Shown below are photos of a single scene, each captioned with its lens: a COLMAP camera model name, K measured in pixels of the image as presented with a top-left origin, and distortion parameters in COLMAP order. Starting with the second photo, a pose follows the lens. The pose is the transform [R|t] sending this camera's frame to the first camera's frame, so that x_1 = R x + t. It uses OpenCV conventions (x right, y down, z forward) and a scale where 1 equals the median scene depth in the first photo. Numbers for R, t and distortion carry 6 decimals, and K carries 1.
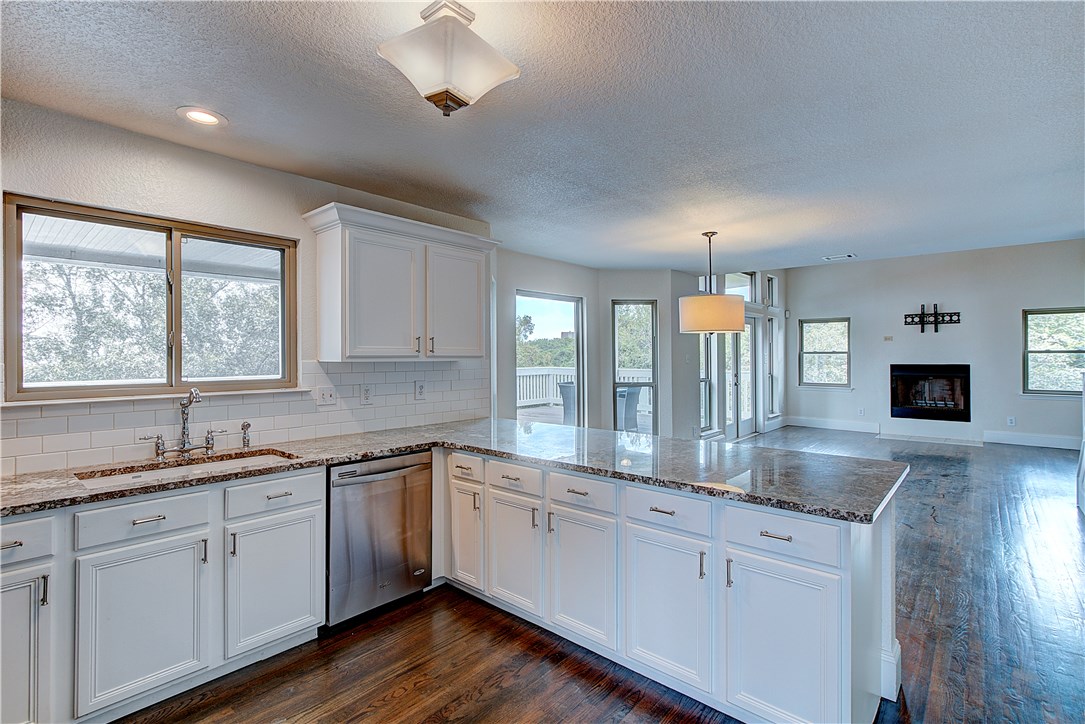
lens RADIAL K [[501.5, 0, 541.7], [0, 501.5, 357.7], [0, 0, 1]] dist [0.005652, 0.000977]
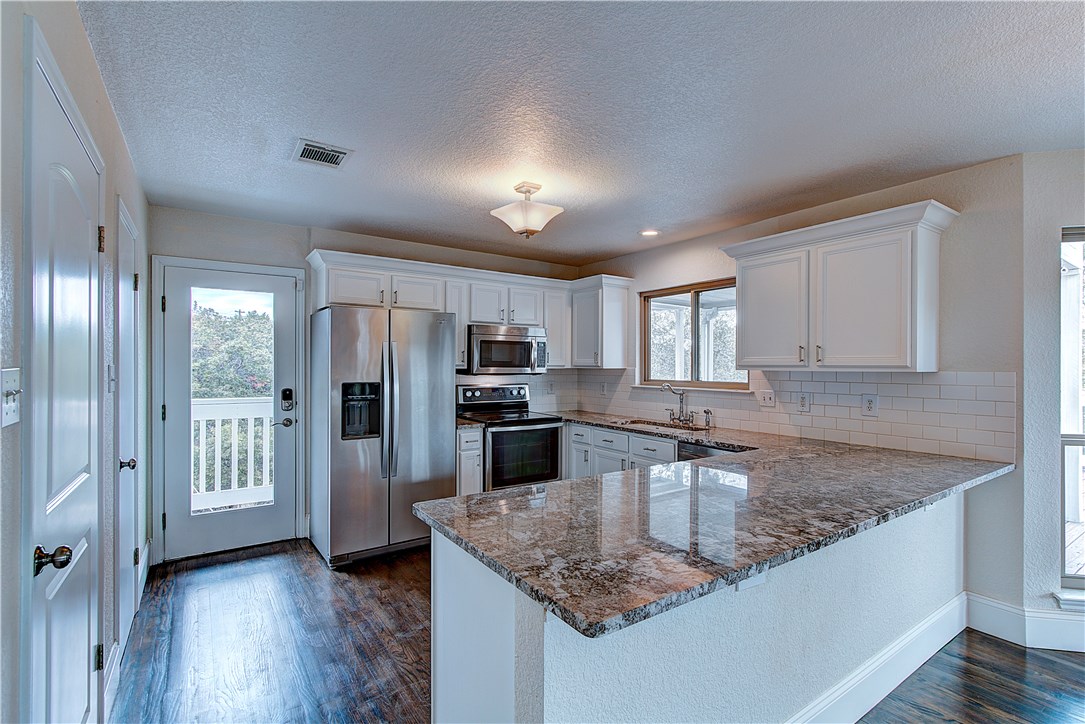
lens RADIAL K [[501.5, 0, 541.7], [0, 501.5, 363.0], [0, 0, 1]] dist [0.005652, 0.000977]
pose [[-0.228950, 0.000587, -0.973438, 0.865940], [-0.002030, 0.999997, 0.001081, -0.009083], [0.973436, 0.002224, -0.228948, 0.764459]]
